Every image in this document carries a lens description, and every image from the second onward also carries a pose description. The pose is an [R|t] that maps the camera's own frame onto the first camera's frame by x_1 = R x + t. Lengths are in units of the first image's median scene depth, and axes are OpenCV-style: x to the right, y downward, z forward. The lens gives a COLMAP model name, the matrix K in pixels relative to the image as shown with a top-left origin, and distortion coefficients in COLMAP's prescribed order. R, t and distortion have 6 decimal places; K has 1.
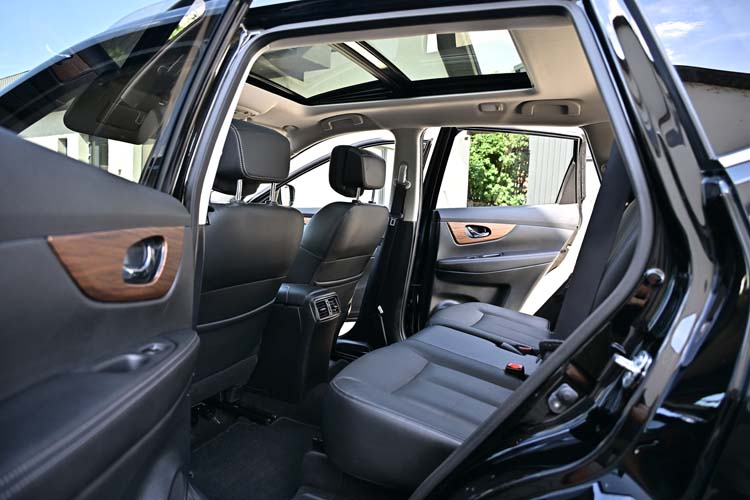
lens RADIAL K [[483.2, 0, 378.8], [0, 483.2, 248.9], [0, 0, 1]] dist [-0.006785, 0.001503]
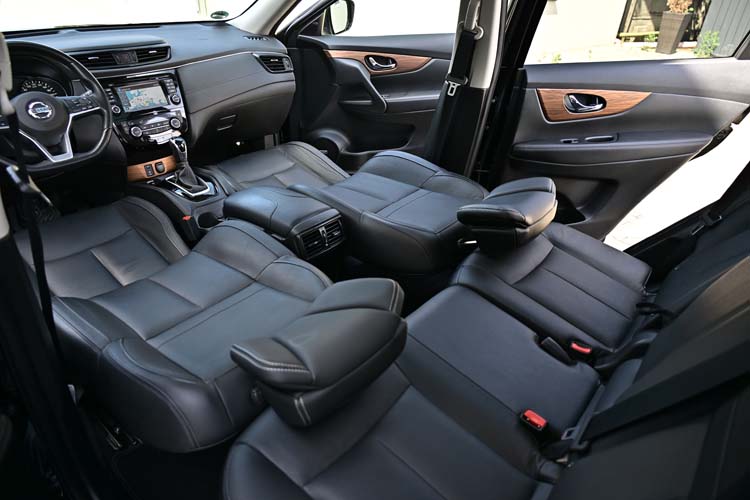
lens RADIAL K [[483.2, 0, 378.7], [0, 483.2, 248.7], [0, 0, 1]] dist [-0.006785, 0.001503]
pose [[0.965922, 0.135100, -0.220778, 0.105591], [-0.025804, 0.898985, 0.437219, -0.141959], [0.257544, -0.416623, 0.871835, 0.258637]]
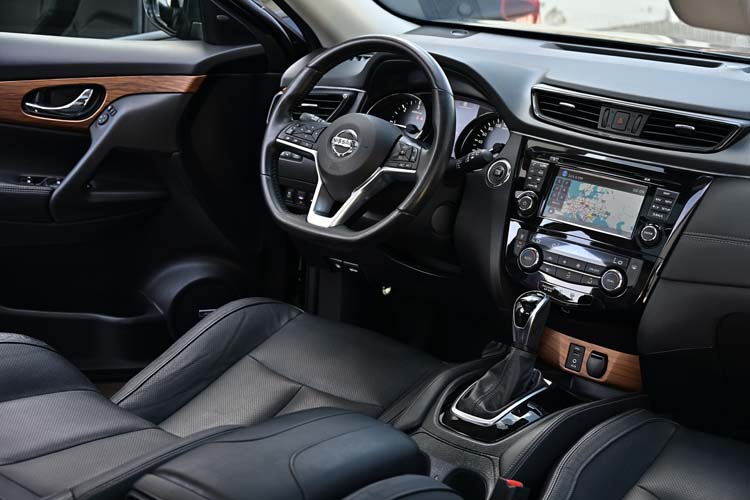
lens RADIAL K [[1227.9, 0, 394.3], [0, 1227.9, 258.1], [0, 0, 1]] dist [-0.035761, 0.000000]
pose [[-0.244163, 0.261677, -0.933761, 0.360967], [-0.130668, 0.945245, 0.299062, -0.208751], [0.960890, 0.195032, -0.196601, 0.884244]]
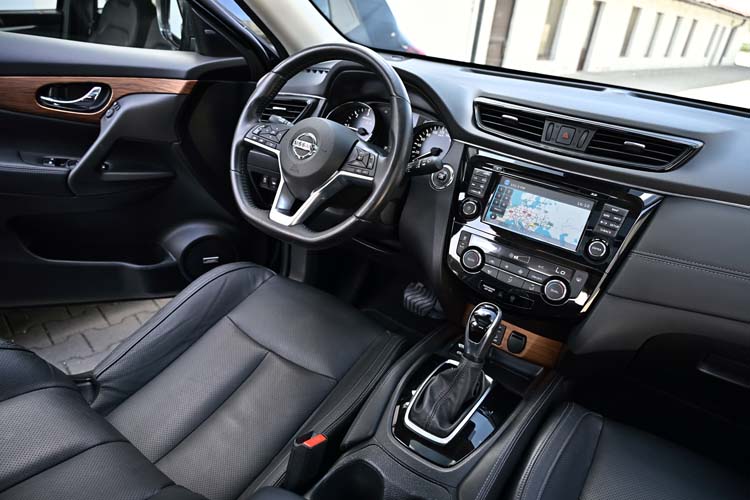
lens RADIAL K [[483.2, 0, 376.3], [0, 483.2, 252.7], [0, 0, 1]] dist [-0.006785, 0.001503]
pose [[-0.179114, 0.401014, -0.898391, -0.068419], [-0.182900, 0.883667, 0.430907, -0.125682], [0.966678, 0.241497, -0.084932, 0.777415]]
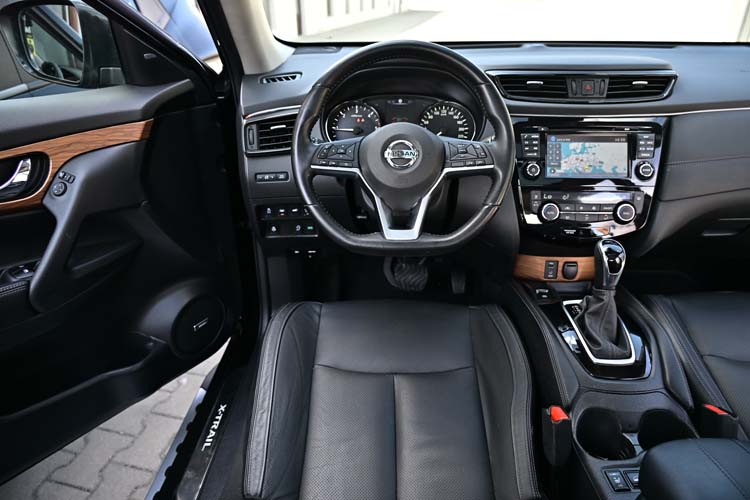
lens RADIAL K [[483.2, 0, 377.1], [0, 483.2, 249.8], [0, 0, 1]] dist [-0.006785, 0.001503]
pose [[0.379018, 0.399587, -0.834671, -0.104239], [-0.052176, 0.909760, 0.411842, -0.111119], [0.923917, -0.112546, 0.365664, 0.546824]]
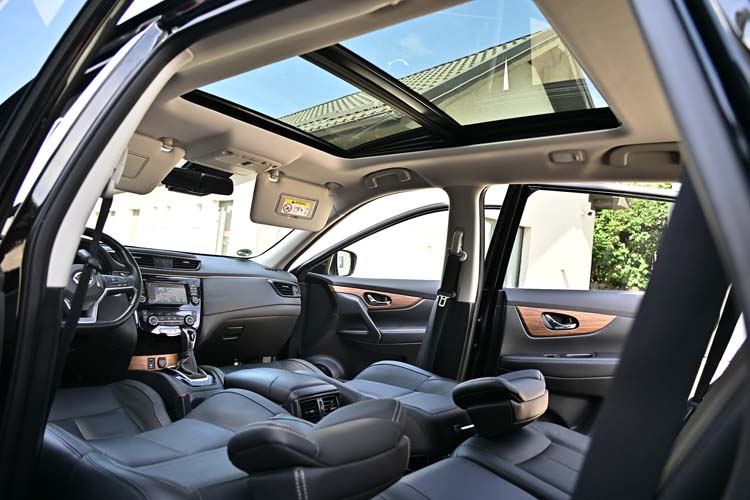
lens RADIAL K [[483.2, 0, 379.5], [0, 483.2, 250.2], [0, 0, 1]] dist [-0.006785, 0.001503]
pose [[0.968980, 0.044856, -0.243033, 0.111784], [-0.079744, 0.987539, -0.135675, -0.021545], [0.233918, 0.150846, 0.960483, 0.190967]]
